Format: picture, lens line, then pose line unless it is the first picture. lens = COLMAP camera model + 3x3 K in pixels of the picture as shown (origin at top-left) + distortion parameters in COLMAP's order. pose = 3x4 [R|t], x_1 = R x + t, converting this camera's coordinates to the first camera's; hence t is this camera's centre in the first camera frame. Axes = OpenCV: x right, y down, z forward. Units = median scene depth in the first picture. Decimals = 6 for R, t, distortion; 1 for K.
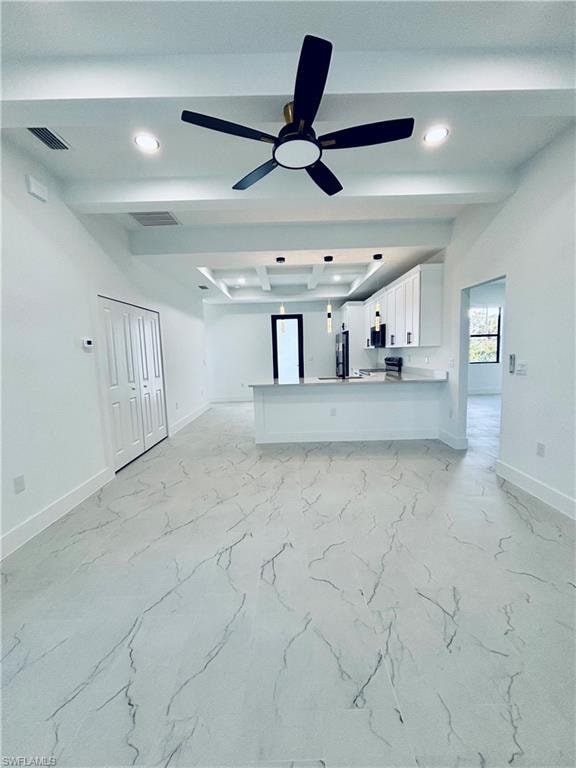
lens RADIAL K [[309.6, 0, 289.3], [0, 309.6, 385.2], [0, 0, 1]] dist [0.008871, -0.001590]
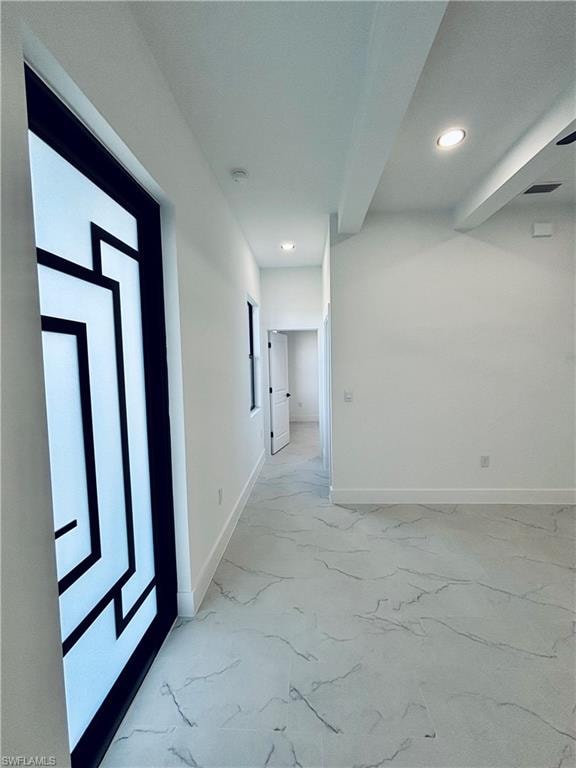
lens RADIAL K [[309.6, 0, 290.8], [0, 309.6, 383.5], [0, 0, 1]] dist [0.008871, -0.001590]
pose [[-0.051137, 0.089300, -0.994691, 0.143497], [-0.085659, 0.991932, 0.093456, -0.022983], [0.995011, 0.089983, -0.043075, 0.045544]]
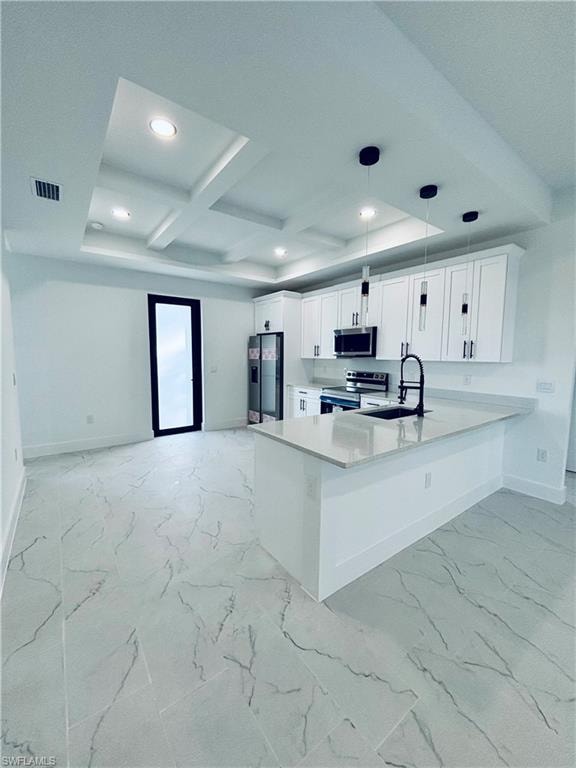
lens RADIAL K [[309.6, 0, 289.4], [0, 309.6, 386.9], [0, 0, 1]] dist [0.008871, -0.001590]
pose [[0.799997, -0.027156, 0.599389, -0.227300], [0.033338, 0.999444, 0.000786, -0.051589], [-0.599077, 0.019354, 0.800457, 0.437199]]
